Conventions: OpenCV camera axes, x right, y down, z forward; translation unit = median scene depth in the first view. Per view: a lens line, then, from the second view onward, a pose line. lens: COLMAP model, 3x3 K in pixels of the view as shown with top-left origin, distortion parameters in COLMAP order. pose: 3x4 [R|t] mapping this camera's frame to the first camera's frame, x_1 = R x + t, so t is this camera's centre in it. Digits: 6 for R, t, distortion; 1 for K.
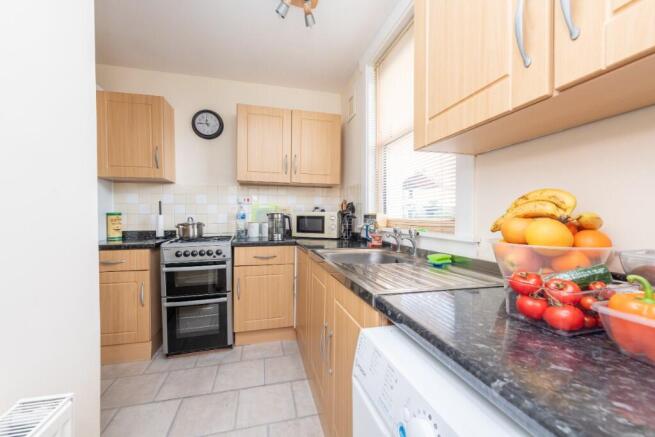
lens RADIAL K [[257.1, 0, 331.0], [0, 257.1, 221.2], [0, 0, 1]] dist [0.000611, -0.000020]
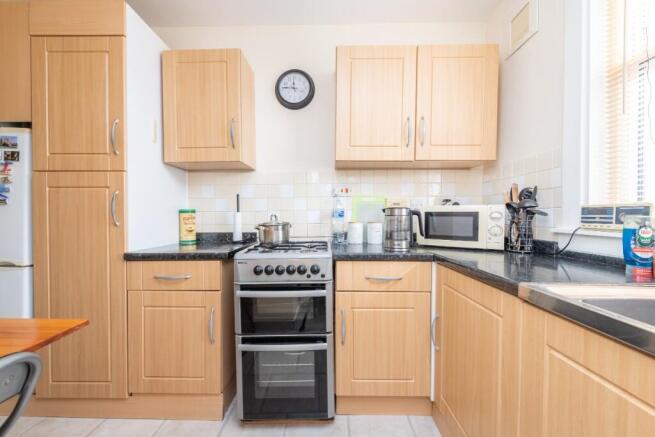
lens RADIAL K [[257.1, 0, 331.0], [0, 257.1, 221.2], [0, 0, 1]] dist [0.000611, -0.000020]
pose [[0.962066, 0.001358, -0.272813, -0.202502], [-0.001124, 0.999999, 0.001013, 0.001616], [0.272814, -0.000668, 0.962067, 0.361956]]
